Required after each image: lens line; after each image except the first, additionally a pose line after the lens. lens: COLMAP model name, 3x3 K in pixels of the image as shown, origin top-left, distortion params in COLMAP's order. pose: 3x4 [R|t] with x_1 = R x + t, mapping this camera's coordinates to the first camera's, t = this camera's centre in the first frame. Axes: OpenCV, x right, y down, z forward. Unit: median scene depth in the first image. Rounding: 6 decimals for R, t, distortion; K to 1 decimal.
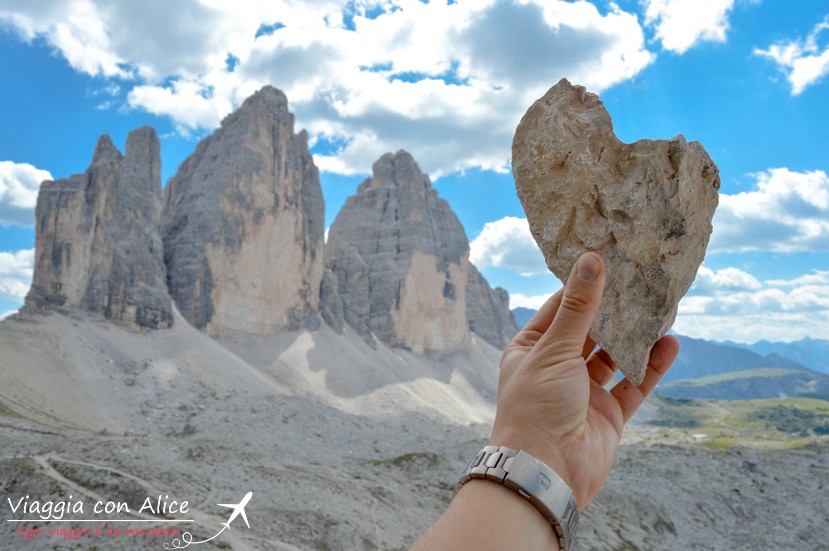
lens RADIAL K [[673.8, 0, 414.5], [0, 673.8, 275.5], [0, 0, 1]] dist [-0.086910, 0.004282]
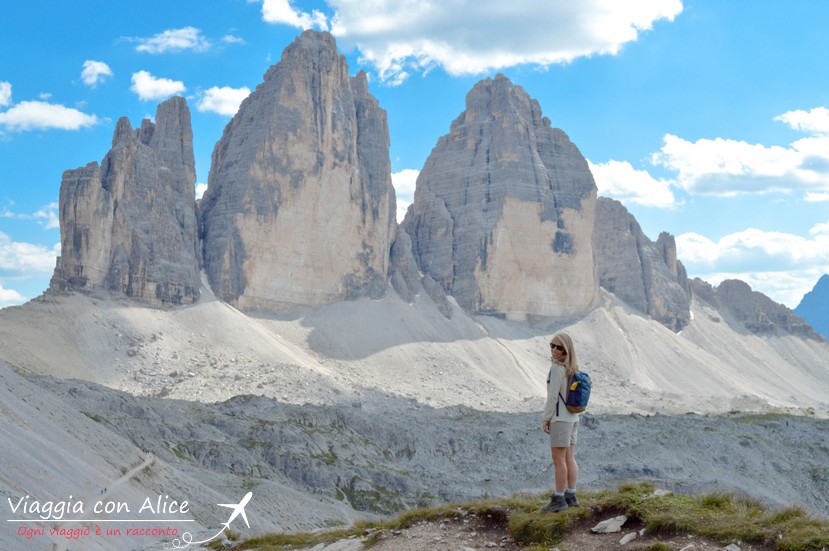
lens RADIAL K [[1014.5, 0, 414.5], [0, 1014.5, 275.5], [0, 0, 1]] dist [-0.051066, -0.009472]
pose [[0.942574, -0.040292, -0.331557, 0.365168], [0.061378, 0.996687, 0.053369, -0.018981], [0.328308, -0.070655, 0.941924, -0.271193]]
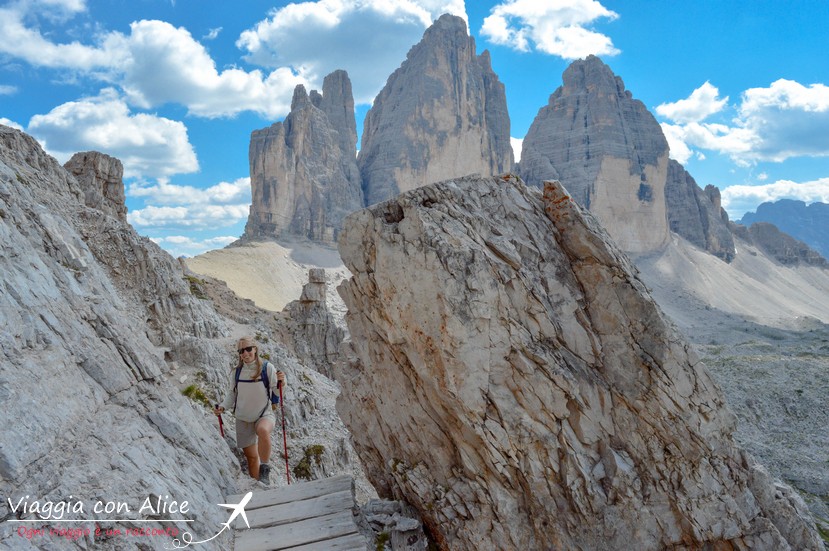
lens RADIAL K [[660.3, 0, 414.5], [0, 660.3, 275.5], [0, 0, 1]] dist [-0.089656, 0.005561]
pose [[0.926861, -0.020914, -0.374821, 0.120258], [0.074532, 0.988823, 0.129130, -0.008500], [0.367931, -0.147622, 0.918060, -0.040902]]
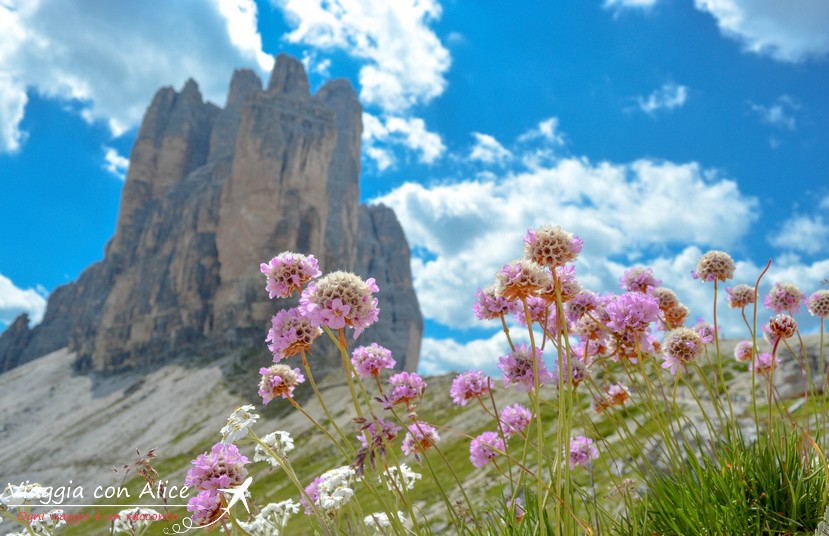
lens RADIAL K [[643.2, 0, 414.5], [0, 643.2, 268.0], [0, 0, 1]] dist [-0.000385, -0.000068]
pose [[0.850742, 0.188196, 0.490735, -0.483012], [-0.111166, 0.977002, -0.181961, 0.050811], [-0.513693, 0.100249, 0.852097, 0.368693]]
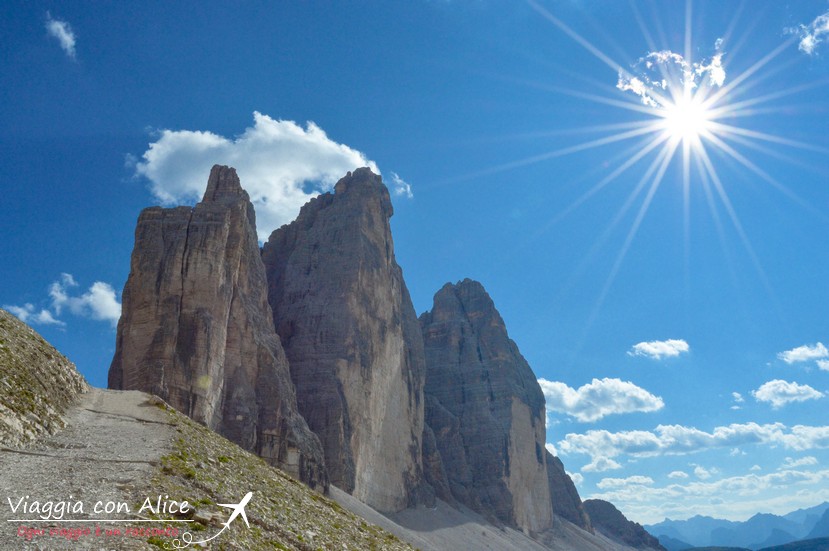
lens RADIAL K [[660.3, 0, 414.5], [0, 660.3, 275.5], [0, 0, 1]] dist [-0.089656, 0.005561]
pose [[0.976480, 0.032876, 0.213088, -0.329236], [0.029596, 0.958514, -0.283506, 0.046540], [-0.213568, 0.283145, 0.934996, 0.334402]]
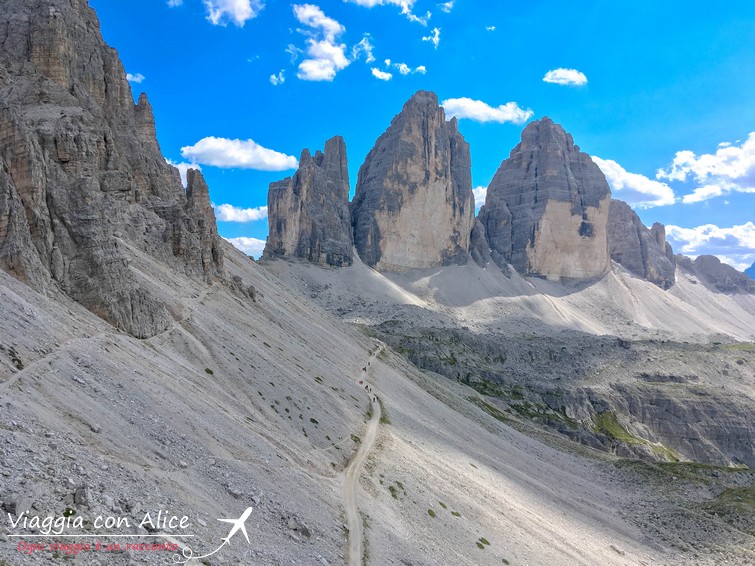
lens RADIAL K [[633.8, 0, 377.5], [0, 633.8, 283.0], [0, 0, 1]] dist [0.114635, -0.173047]
pose [[0.885705, -0.014845, -0.464011, 0.324147], [0.062287, 0.994252, 0.087085, -0.007820], [0.460051, -0.106033, 0.881538, -0.269206]]
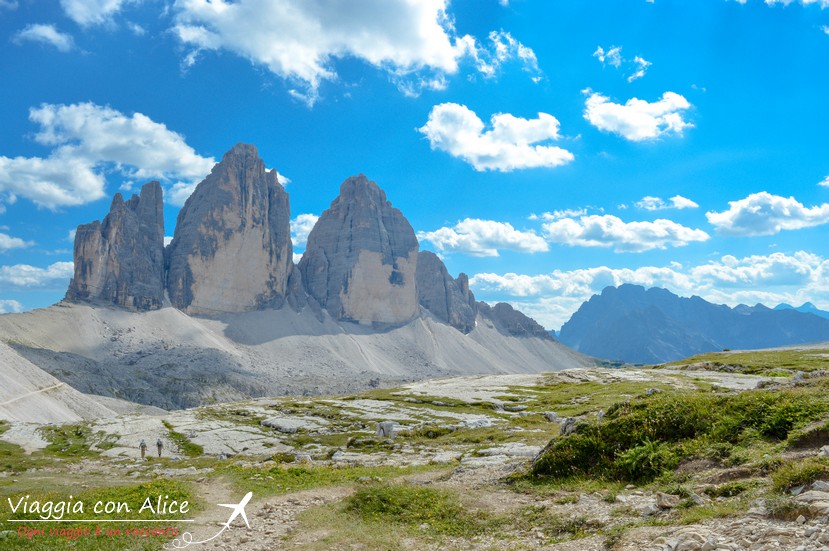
lens RADIAL K [[660.3, 0, 414.5], [0, 660.3, 275.5], [0, 0, 1]] dist [-0.089656, 0.005561]
pose [[0.975896, -0.025012, -0.216800, 0.470607], [0.031531, 0.999147, 0.026660, -0.020941], [0.215948, -0.032854, 0.975852, -0.335830]]
